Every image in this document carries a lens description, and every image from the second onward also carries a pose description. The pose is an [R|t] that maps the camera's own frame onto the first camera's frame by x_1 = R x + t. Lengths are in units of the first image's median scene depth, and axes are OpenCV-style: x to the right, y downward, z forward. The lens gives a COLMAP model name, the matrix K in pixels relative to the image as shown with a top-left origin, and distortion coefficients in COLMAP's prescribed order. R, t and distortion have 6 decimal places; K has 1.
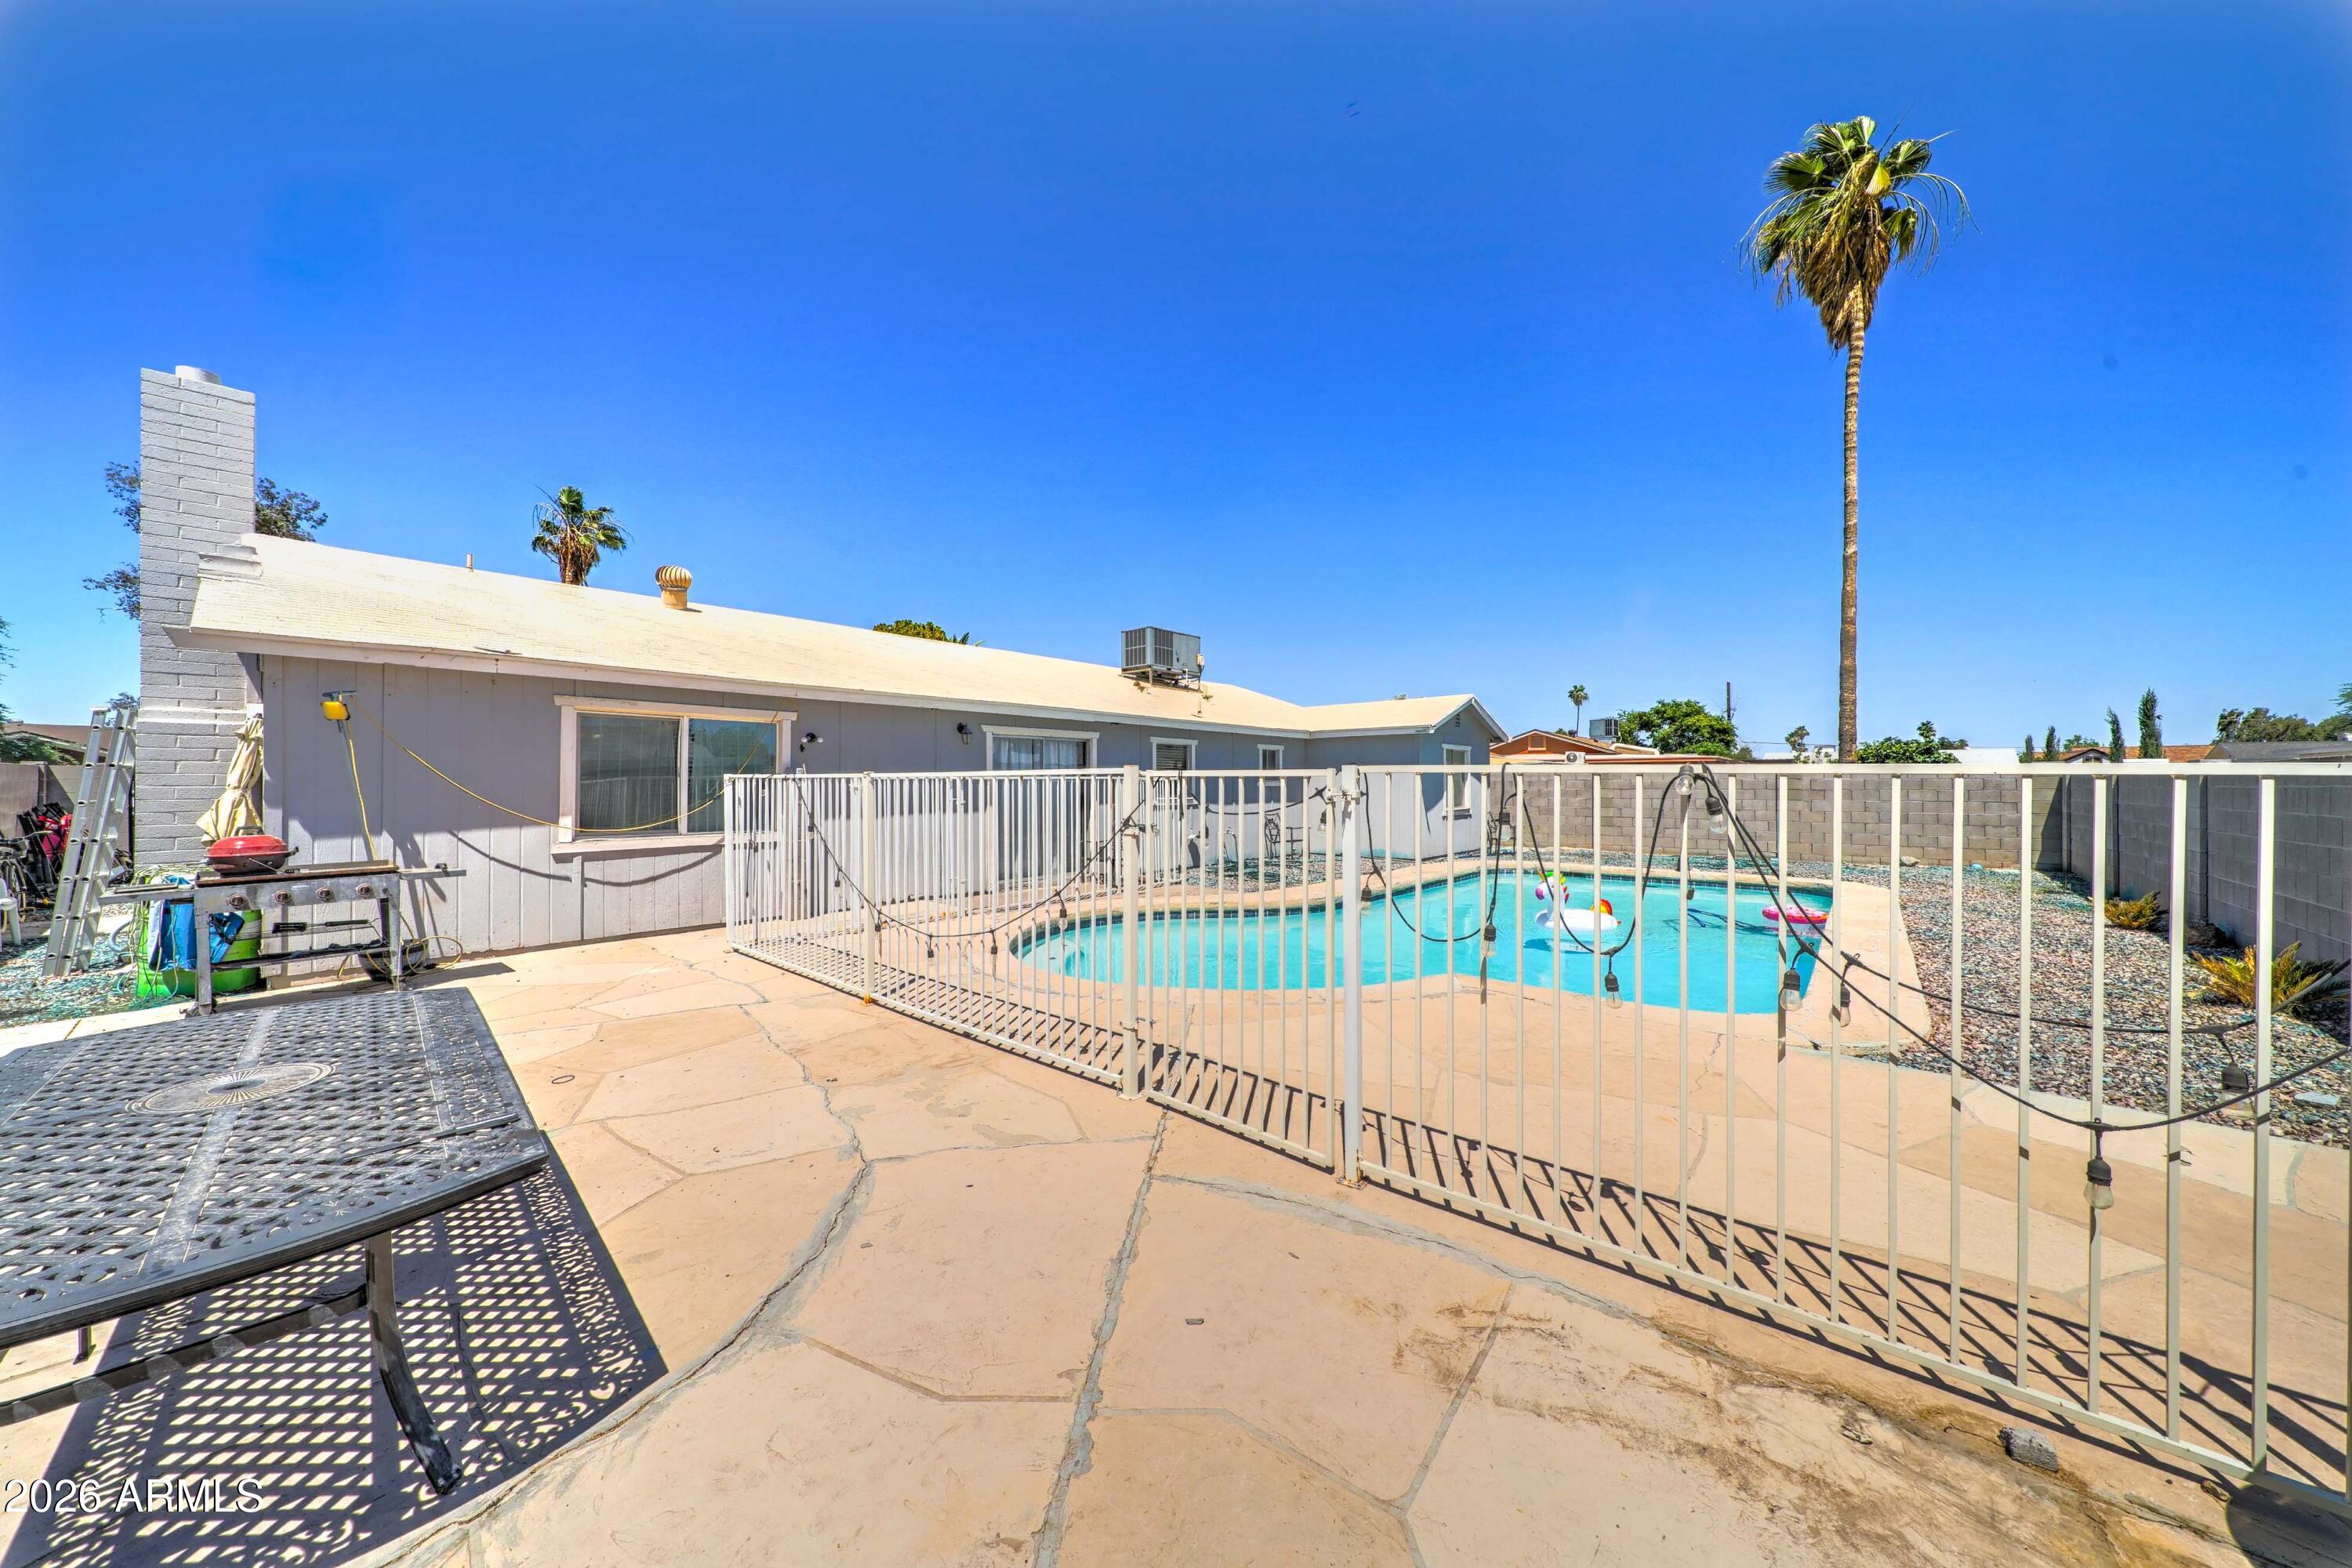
lens RADIAL K [[812.7, 0, 1184.4], [0, 812.7, 780.5], [0, 0, 1]] dist [-0.006382, 0.000195]
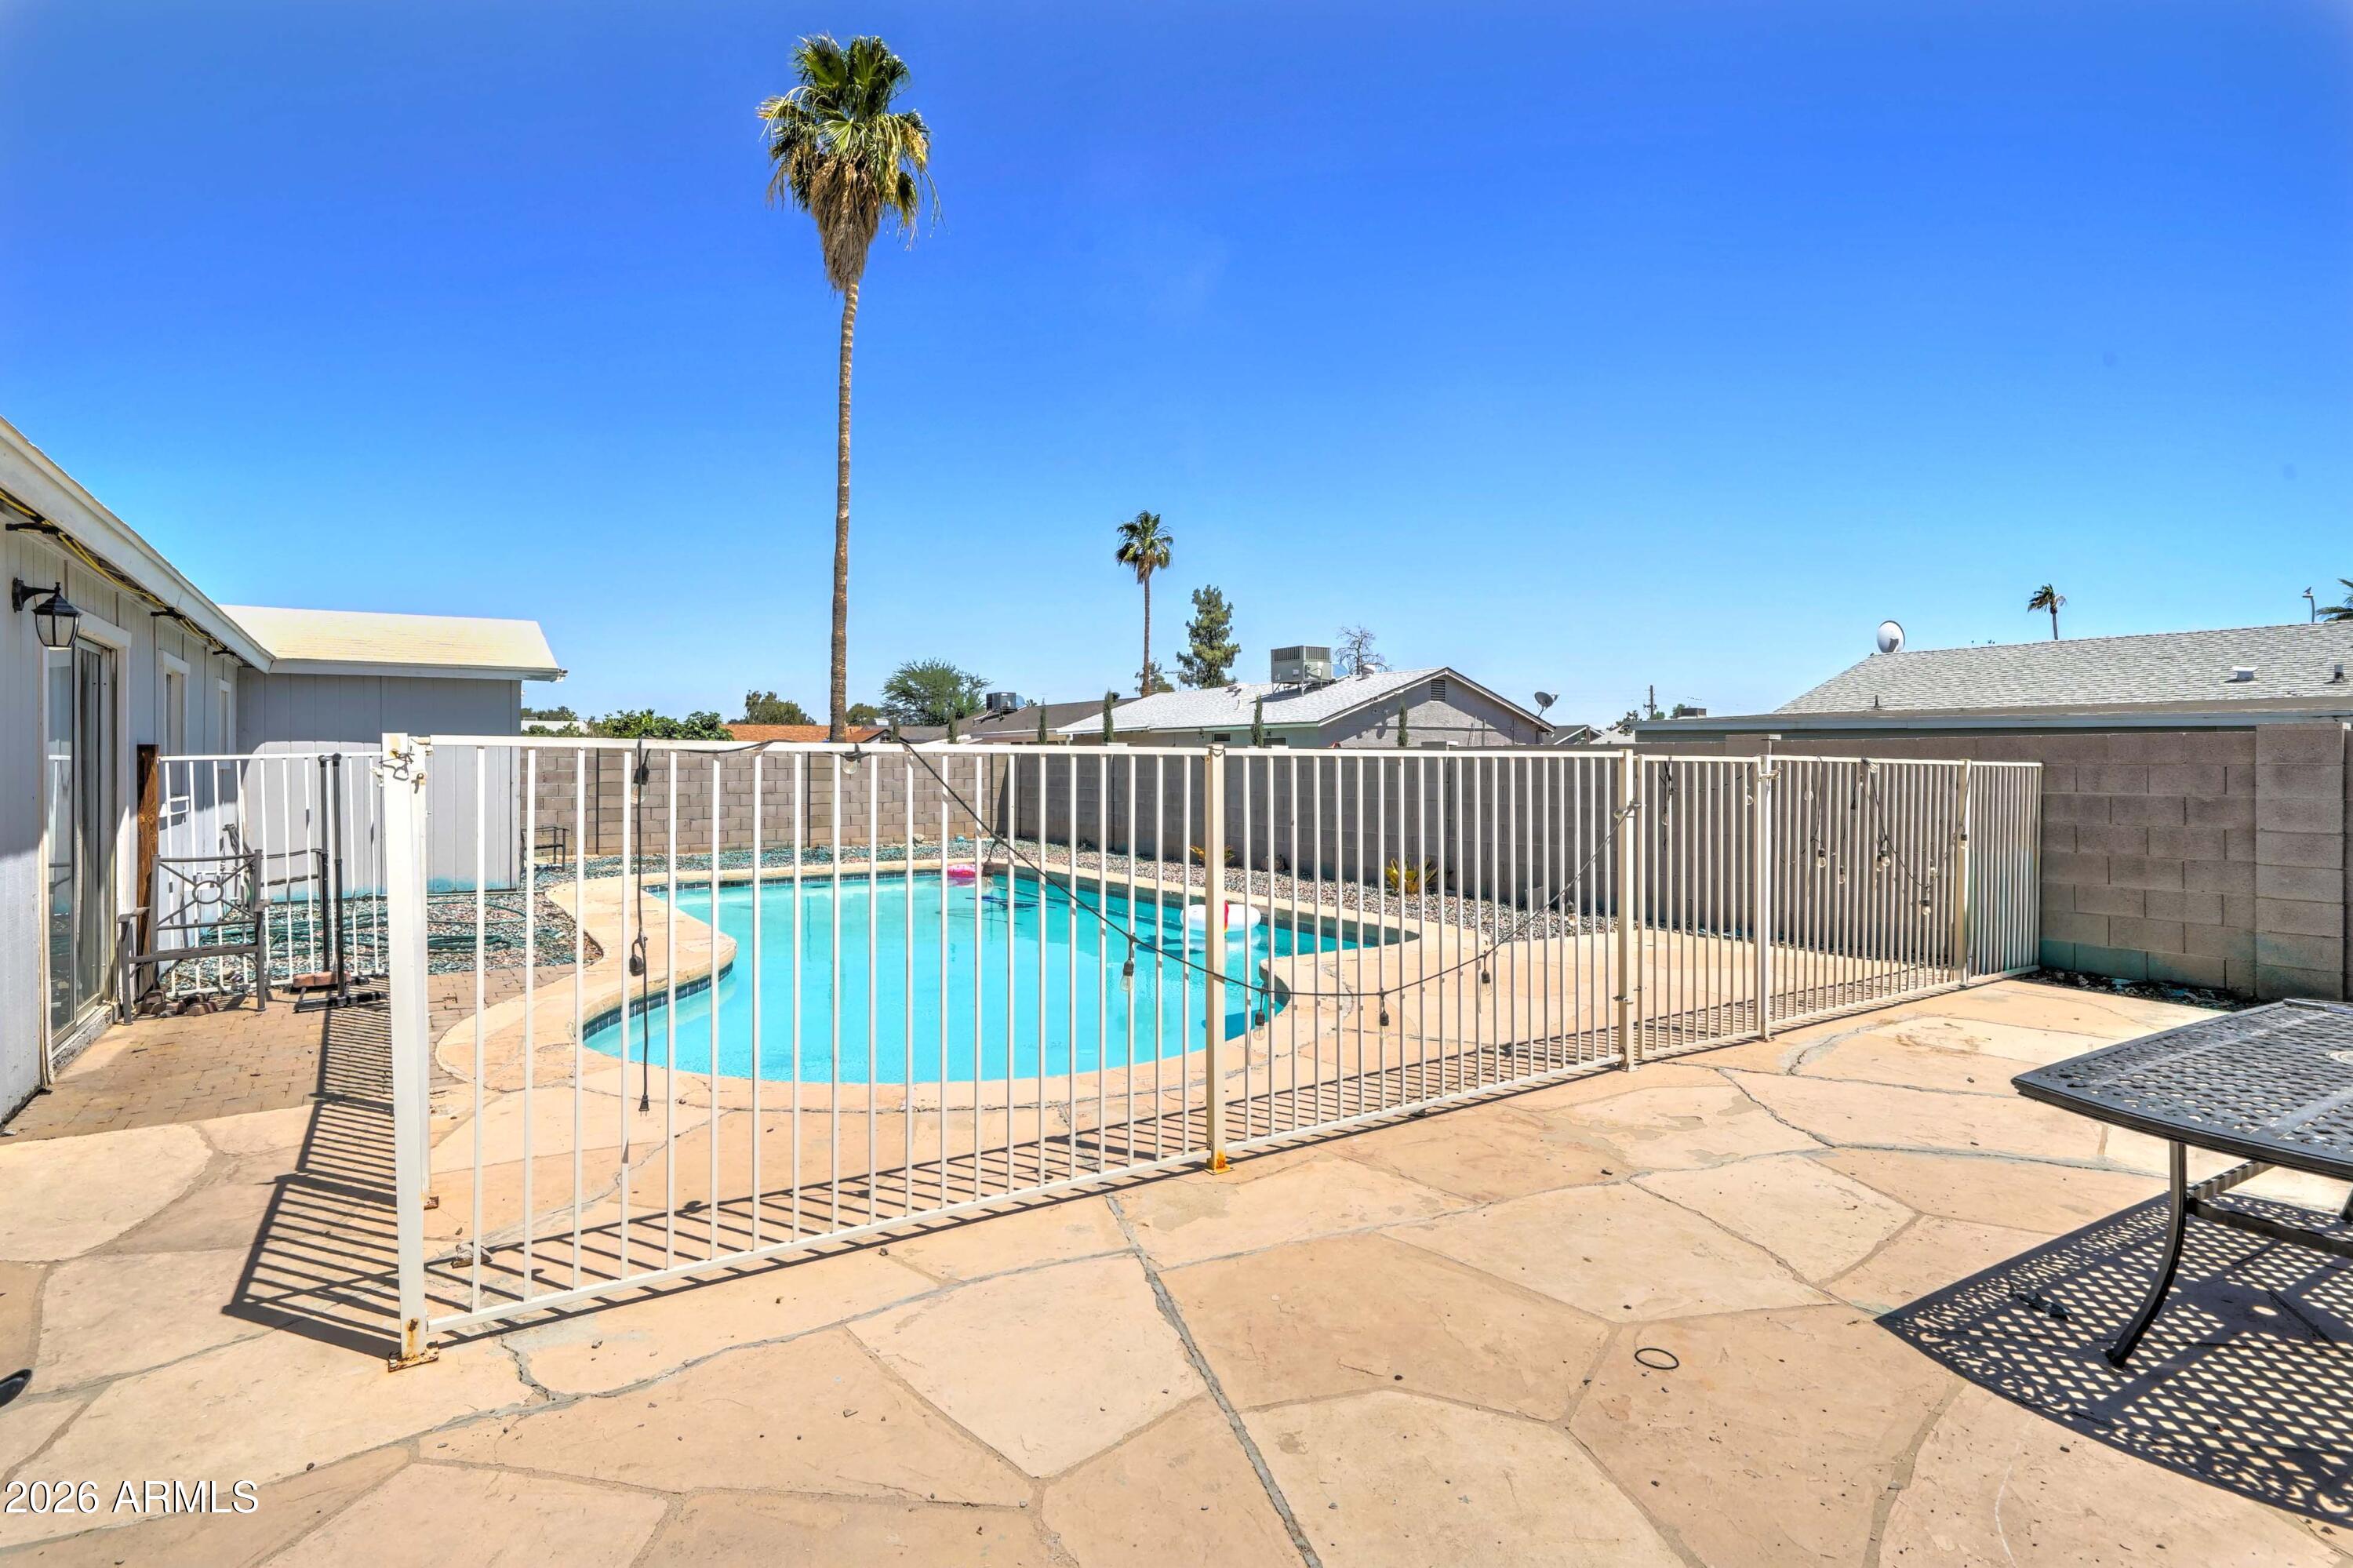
lens RADIAL K [[1154.2, 0, 1182.1], [0, 1154.2, 774.7], [0, 0, 1]] dist [0.001356, 0.001007]
pose [[0.263784, -0.013495, 0.964487, -0.415961], [-0.001530, 0.999895, 0.014409, -0.001158], [-0.964581, -0.005277, 0.263735, 0.296583]]
